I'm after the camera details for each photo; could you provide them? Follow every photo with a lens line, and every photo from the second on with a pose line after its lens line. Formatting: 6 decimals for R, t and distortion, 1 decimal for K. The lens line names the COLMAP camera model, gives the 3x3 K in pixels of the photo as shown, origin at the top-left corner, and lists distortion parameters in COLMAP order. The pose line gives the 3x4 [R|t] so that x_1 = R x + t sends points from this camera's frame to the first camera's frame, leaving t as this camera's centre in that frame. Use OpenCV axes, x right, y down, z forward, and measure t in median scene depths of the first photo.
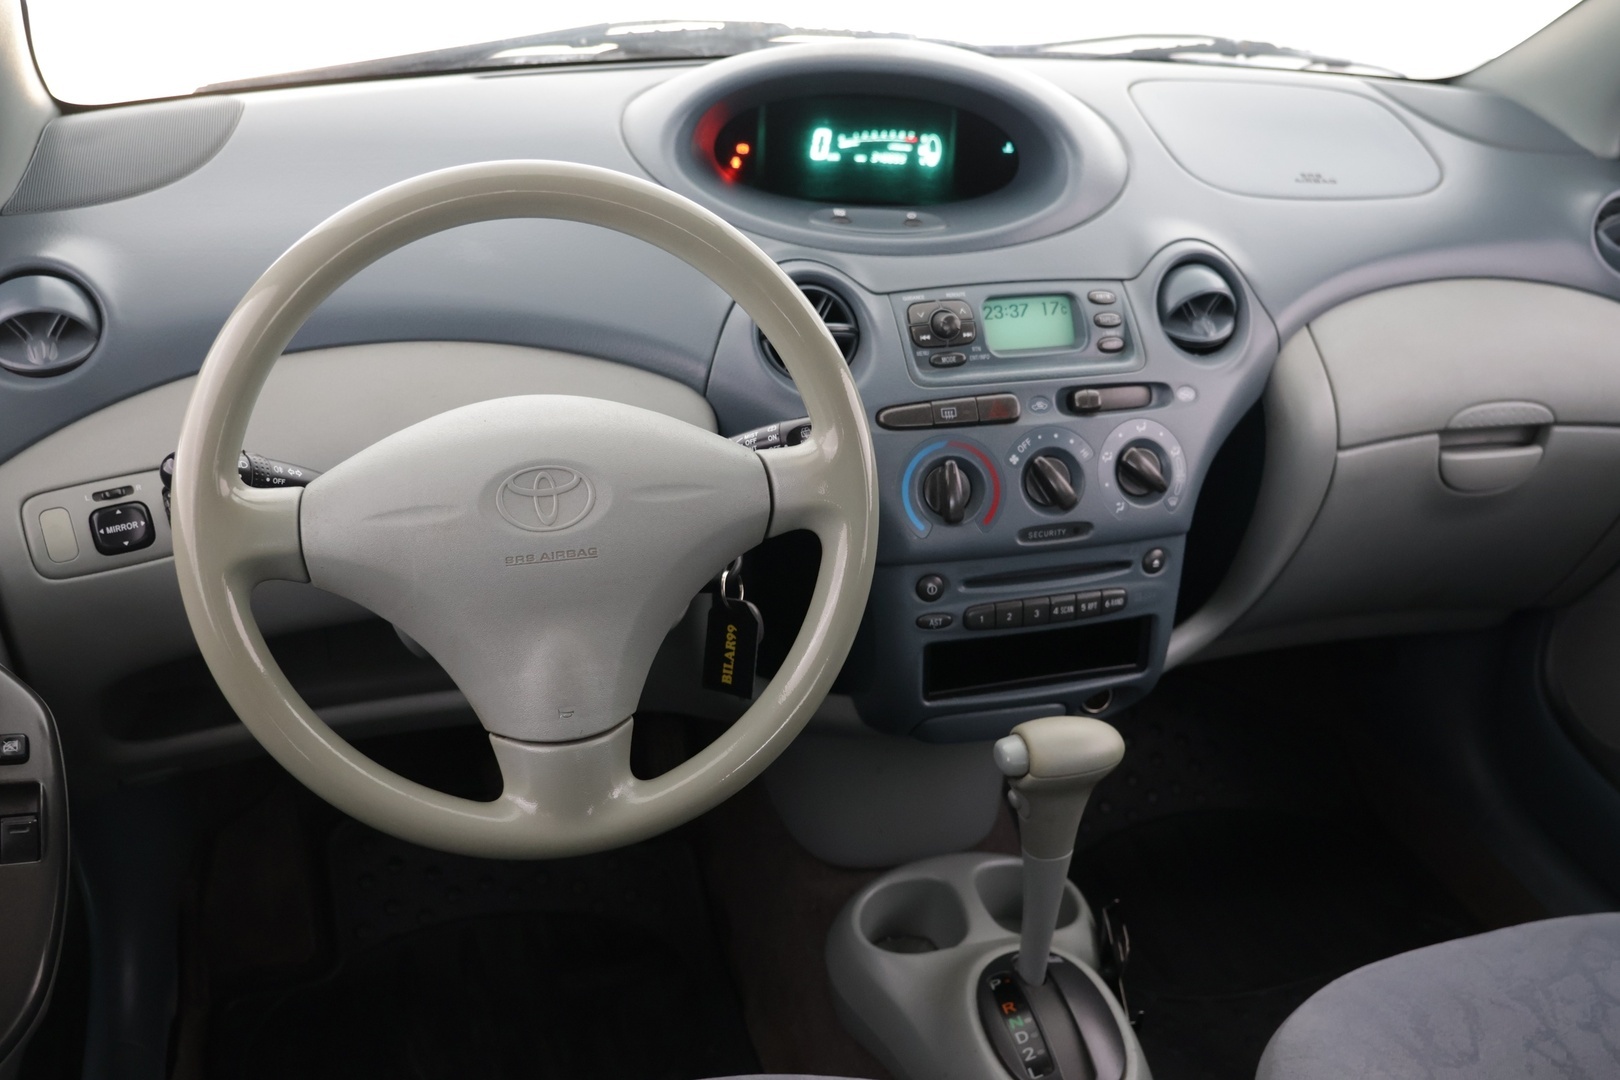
lens RADIAL K [[1545.3, 0, 799.6], [0, 1545.3, 526.8], [0, 0, 1]] dist [-0.002413, 0.000000]
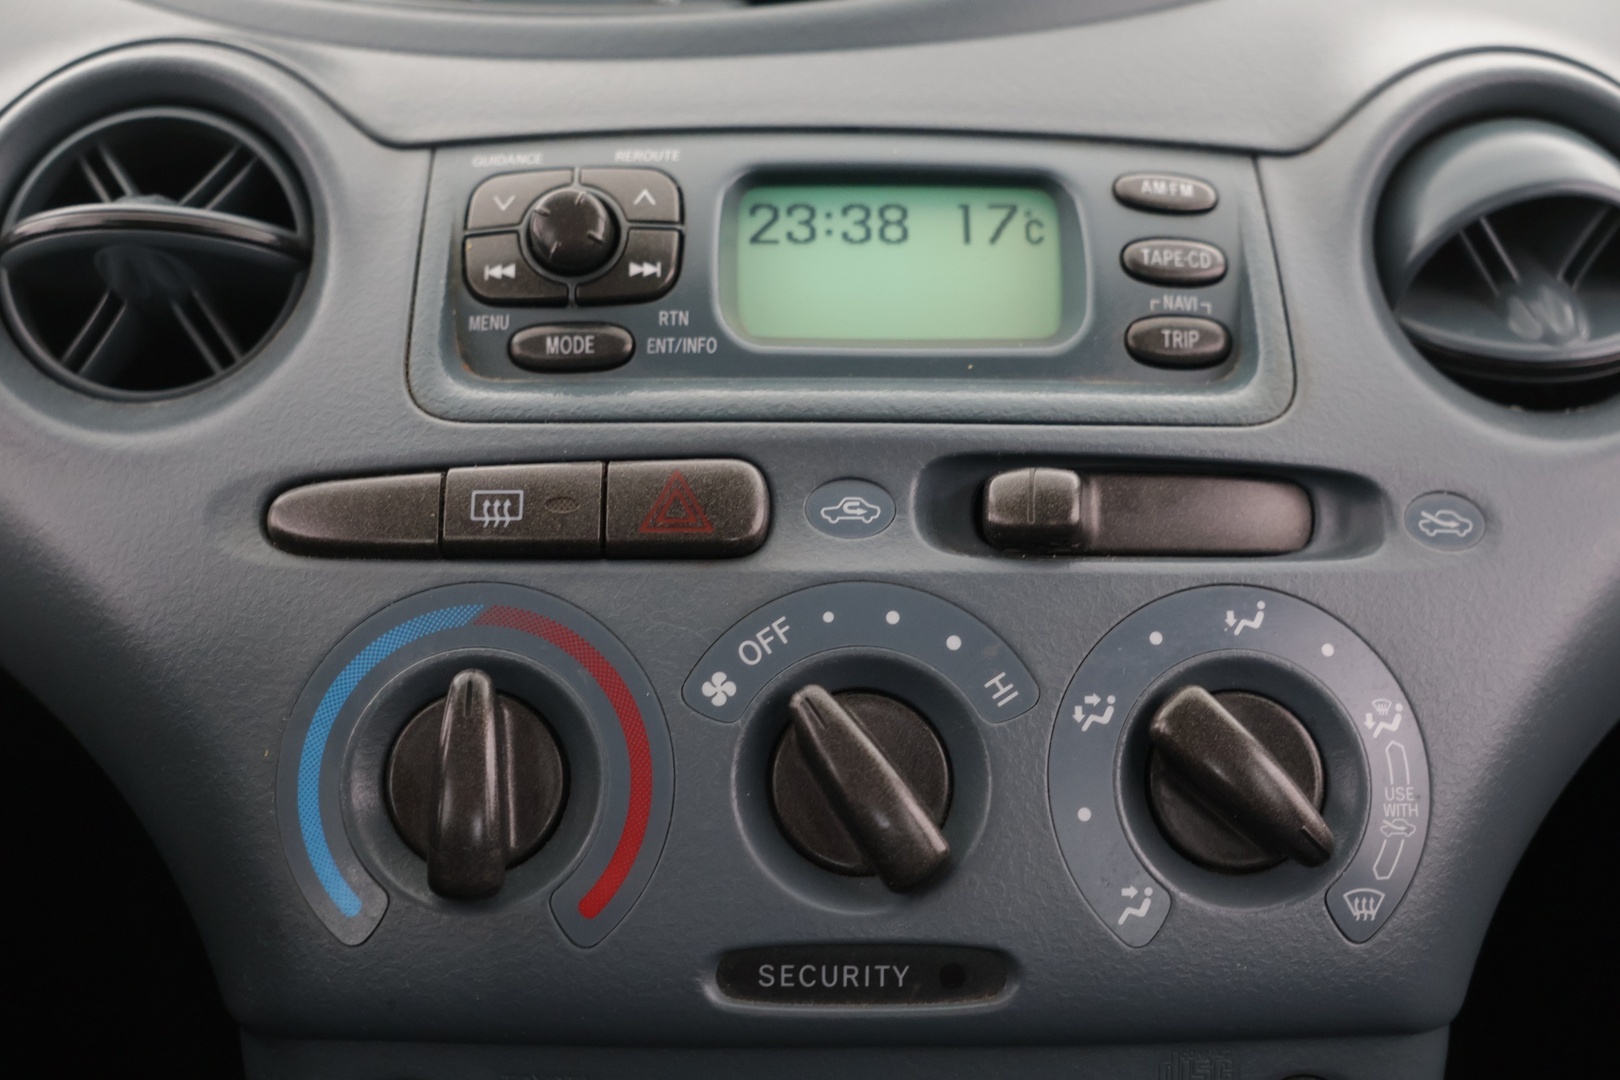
lens RADIAL K [[1992.1, 0, 792.4], [0, 1992.1, 490.3], [0, 0, 1]] dist [-0.023203, 0.000000]
pose [[0.960958, 0.040658, -0.273691, 0.241152], [-0.095271, 0.977281, -0.189329, -0.011889], [0.259775, 0.208012, 0.942999, 0.644694]]
